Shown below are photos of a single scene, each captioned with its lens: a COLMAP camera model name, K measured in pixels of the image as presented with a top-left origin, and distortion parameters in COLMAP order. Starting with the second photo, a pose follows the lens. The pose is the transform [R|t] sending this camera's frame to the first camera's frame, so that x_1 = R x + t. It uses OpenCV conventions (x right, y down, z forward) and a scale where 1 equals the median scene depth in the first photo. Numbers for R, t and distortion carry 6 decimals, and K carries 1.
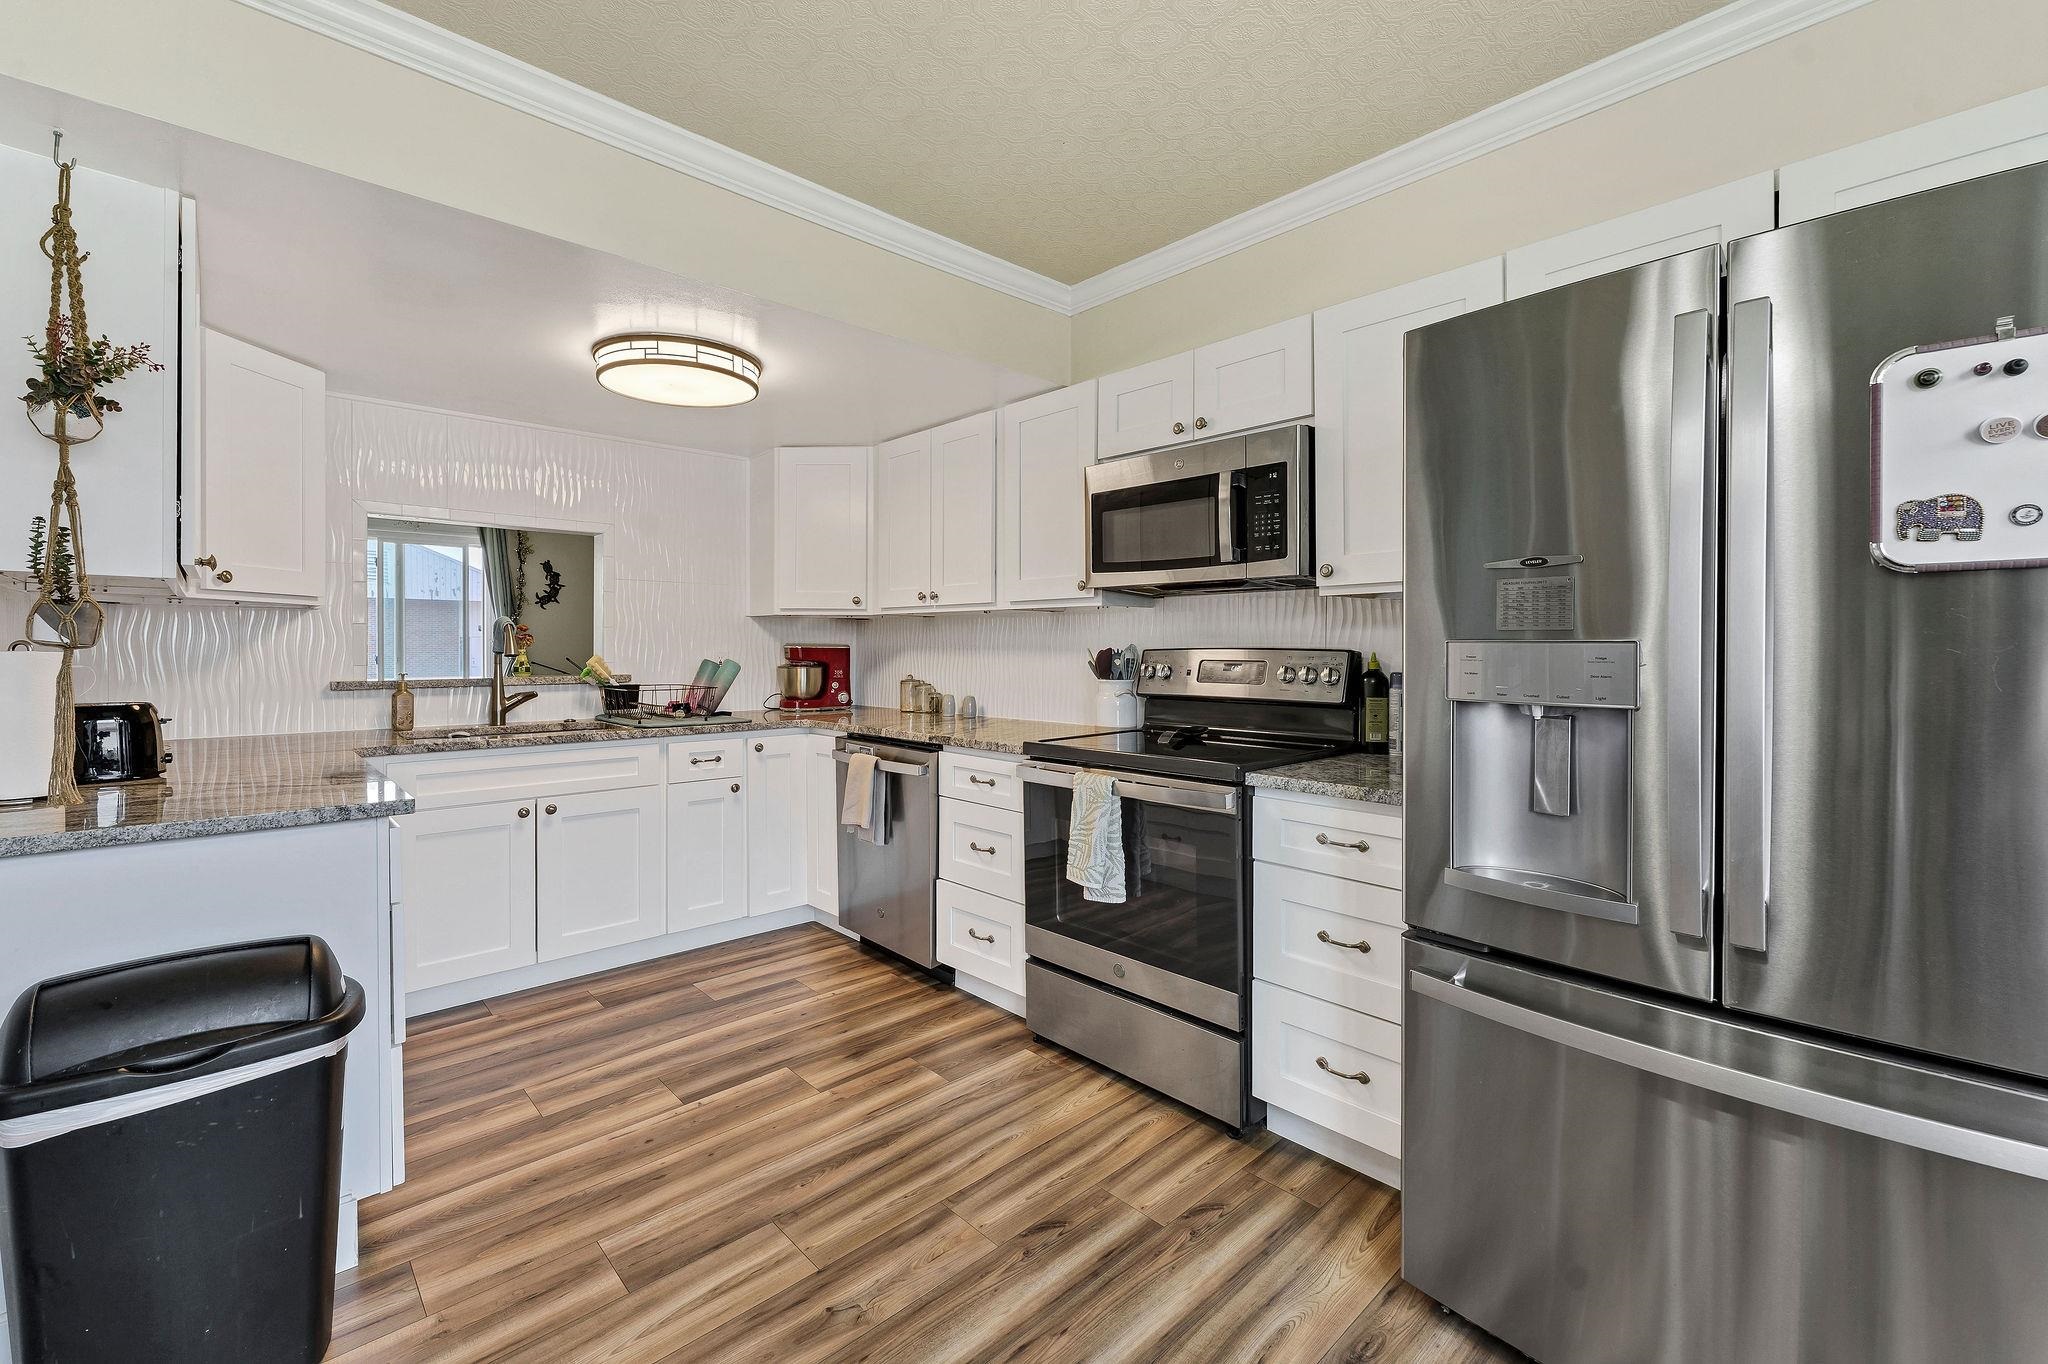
lens RADIAL K [[846.6, 0, 1022.7], [0, 846.6, 658.7], [0, 0, 1]] dist [0.000060, -0.000001]
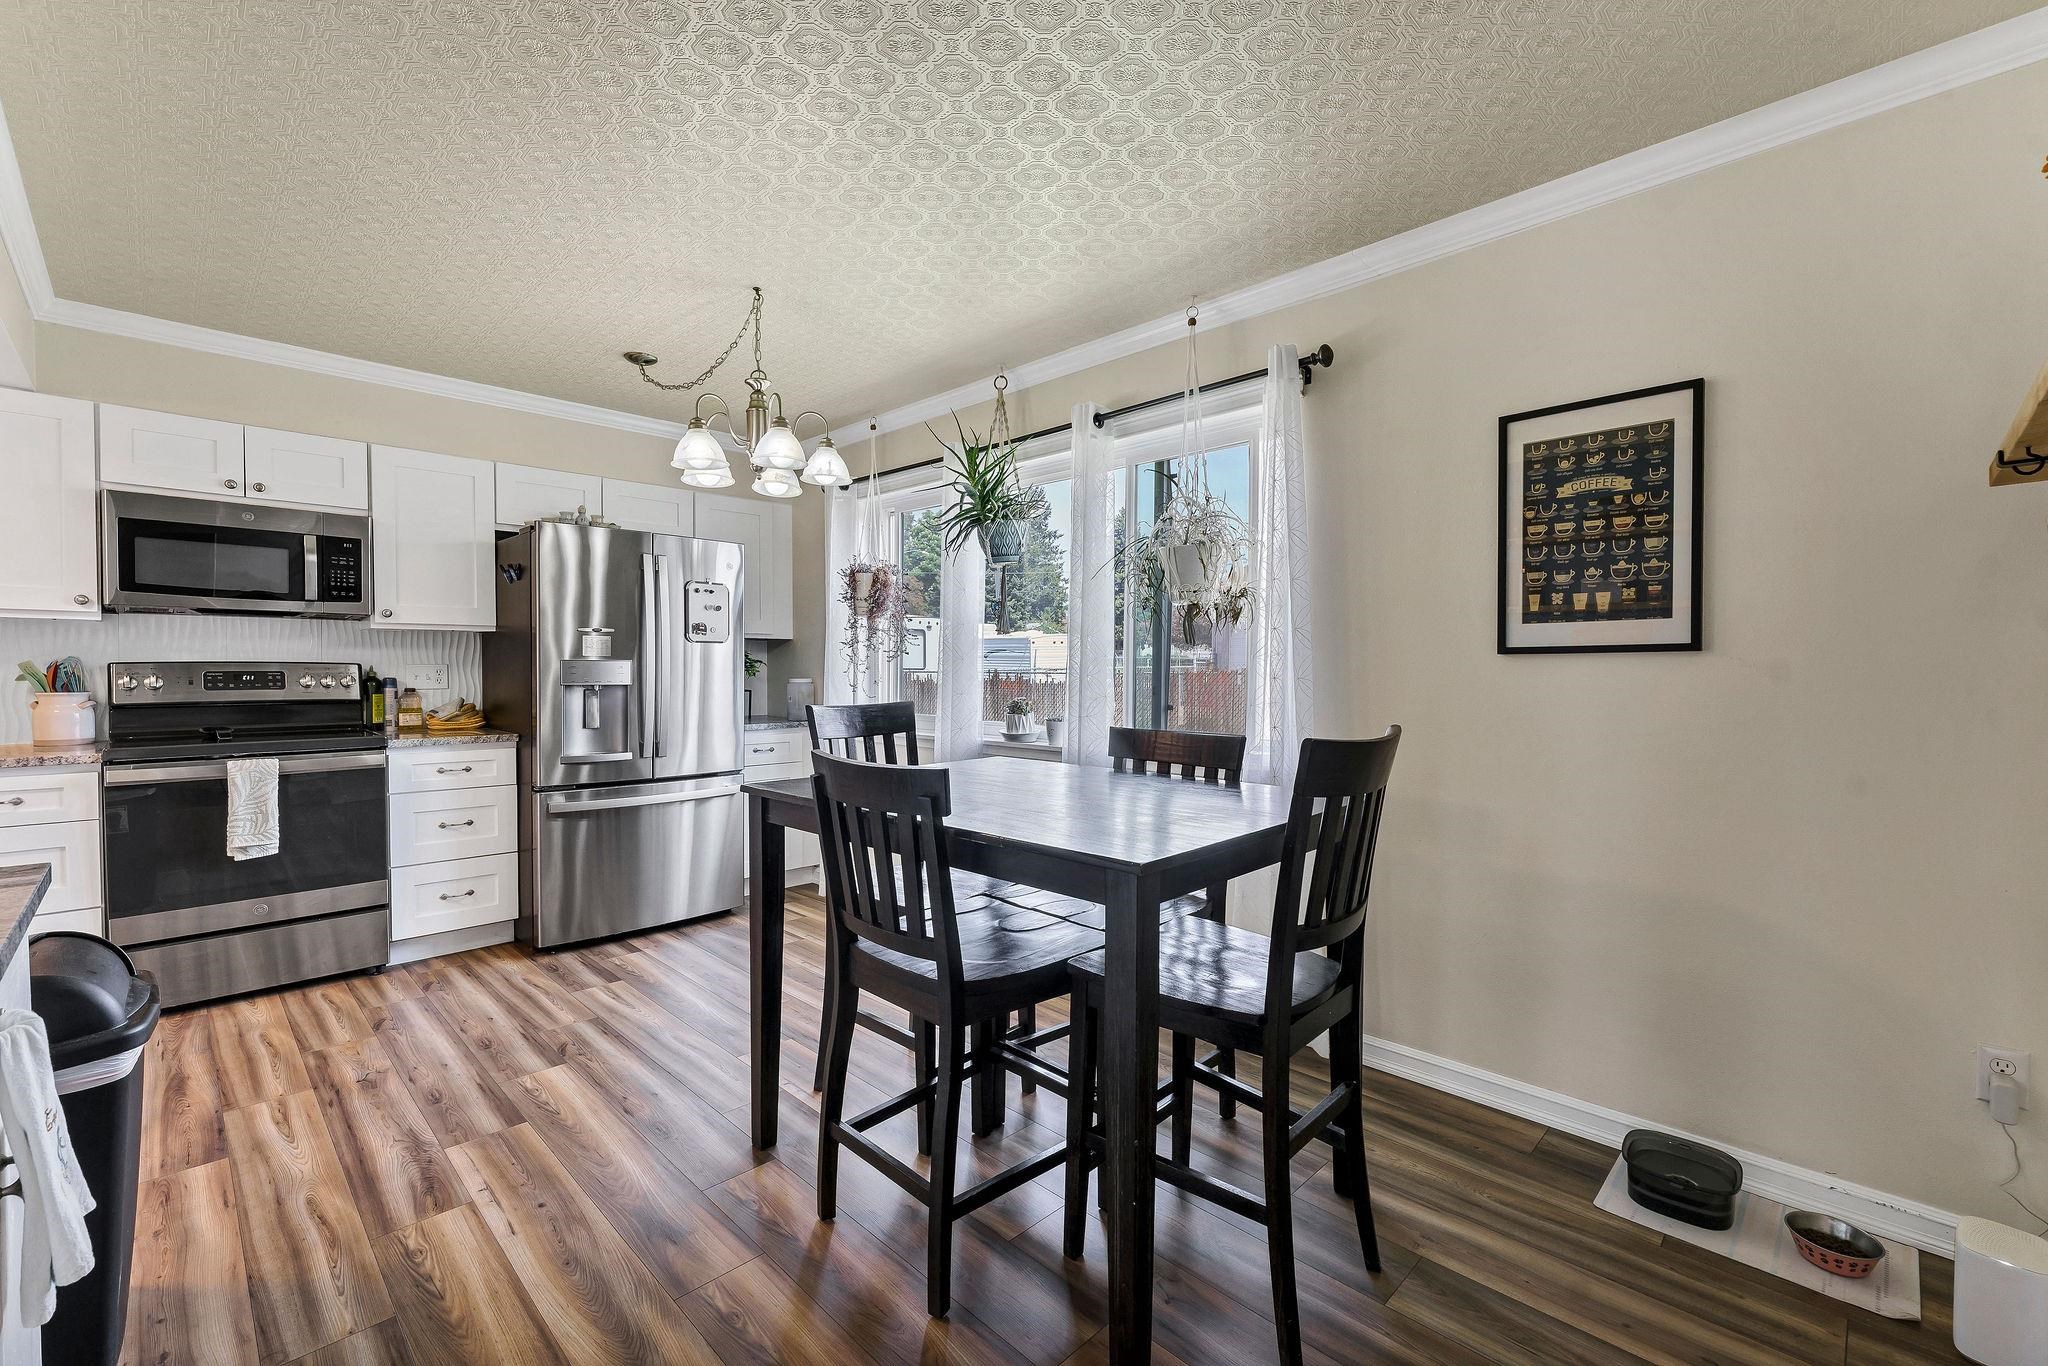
lens RADIAL K [[920.0, 0, 1024.0], [0, 920.0, 683.0], [0, 0, 1]] dist [-0.002019, -0.000564]
pose [[-0.029464, -0.021286, 0.999339, -0.977911], [0.008031, 0.999736, 0.021532, -0.000652], [-0.999534, 0.008660, -0.029286, -0.098121]]
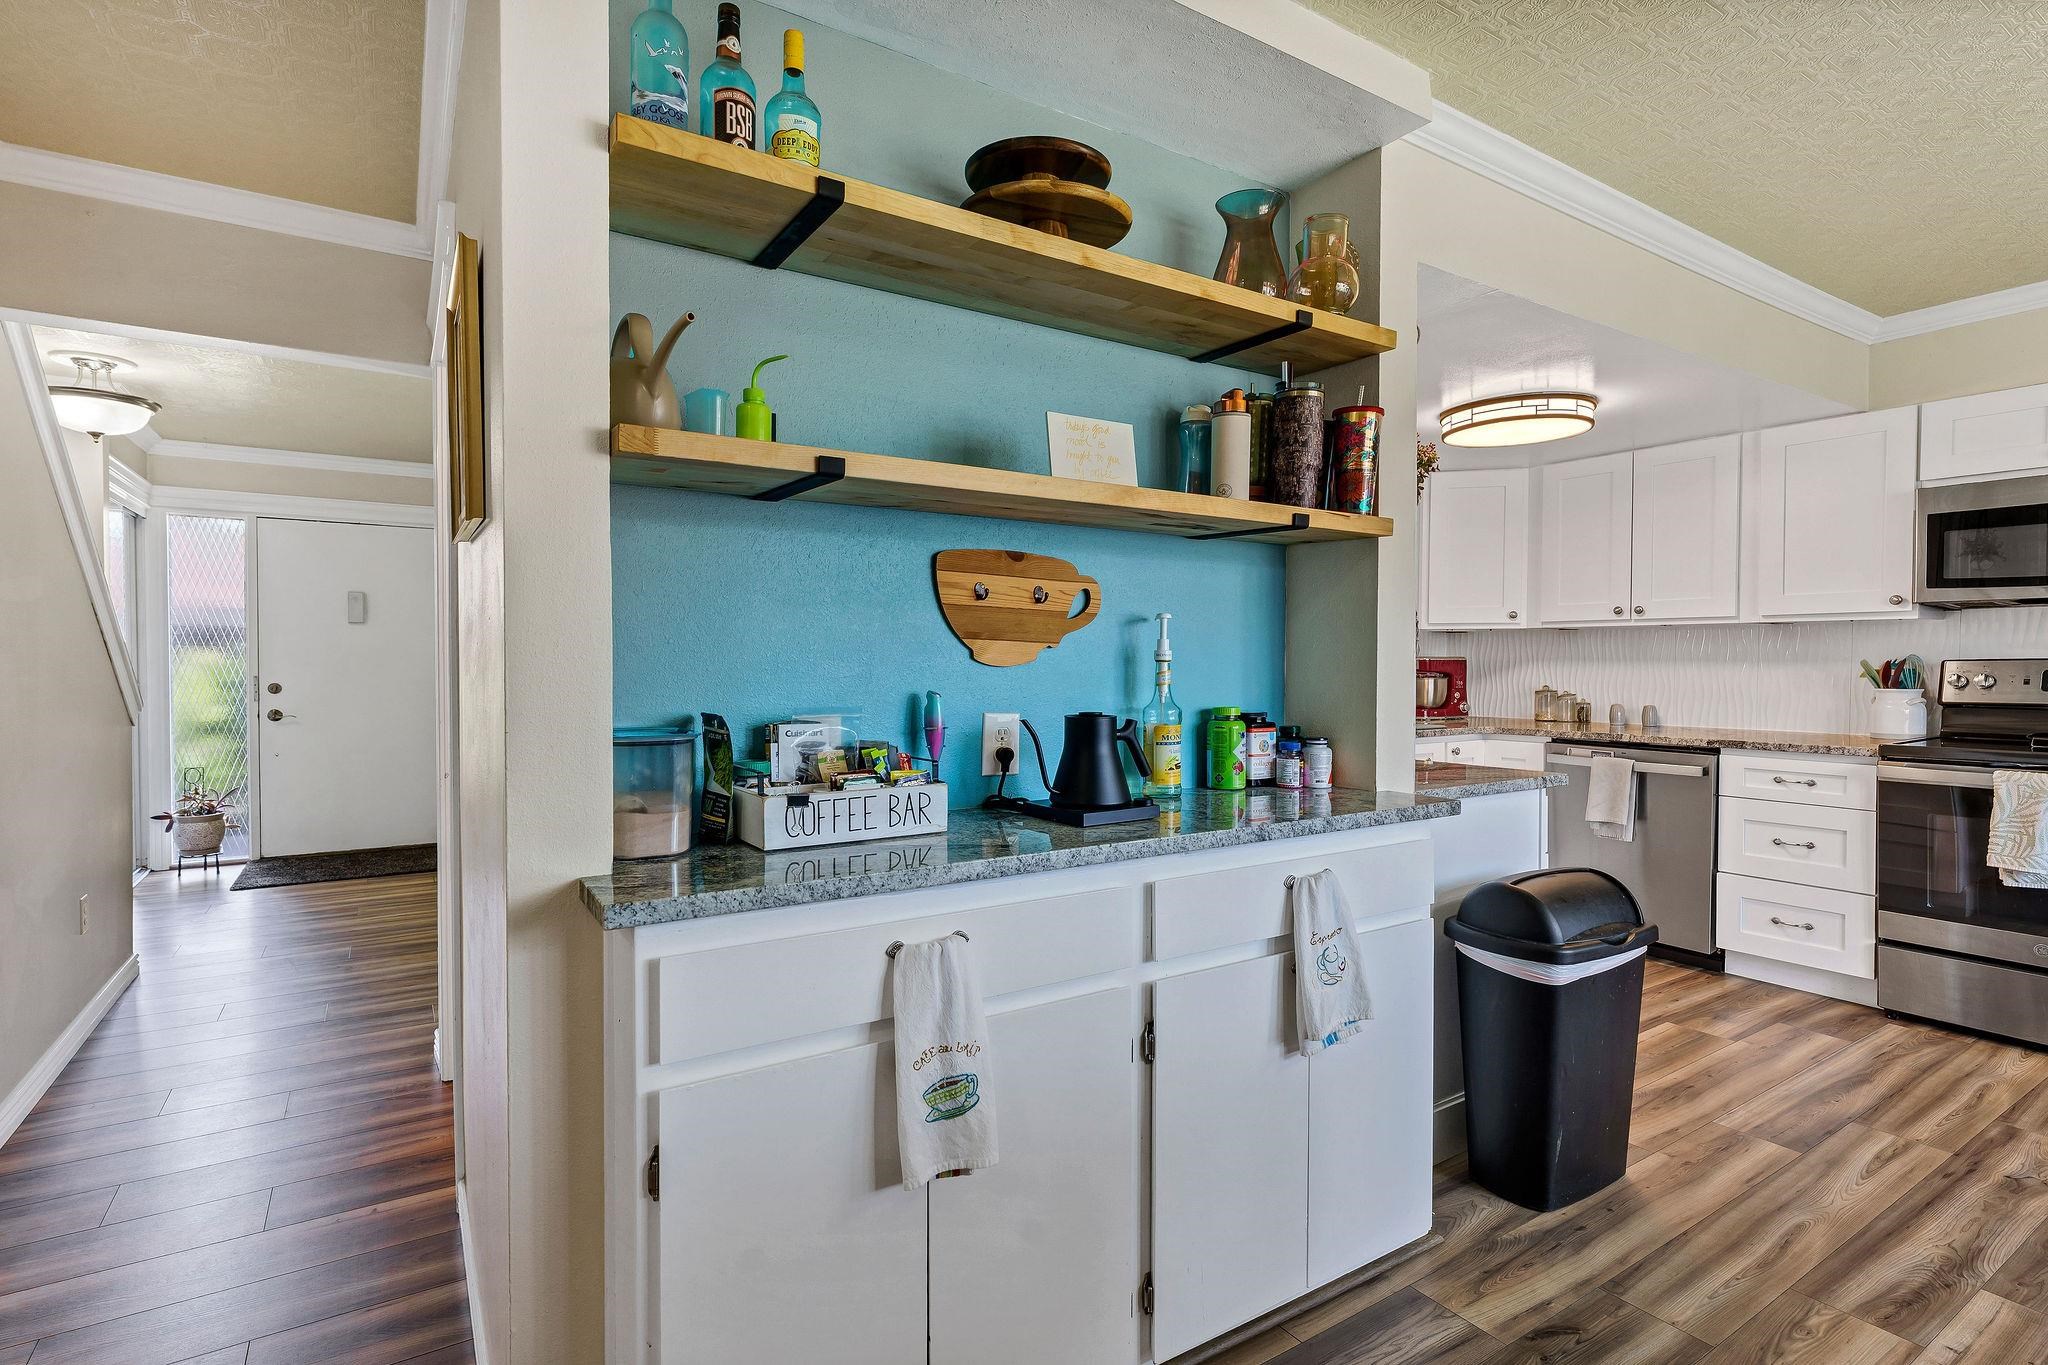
lens RADIAL K [[940.5, 0, 1024.0], [0, 940.5, 682.5], [0, 0, 1]] dist [0.000765, -0.000056]
pose [[0.981606, 0.001127, -0.190914, -0.706675], [0.001160, 0.999929, 0.011866, 0.001516], [0.190914, -0.011870, 0.981535, -0.334710]]
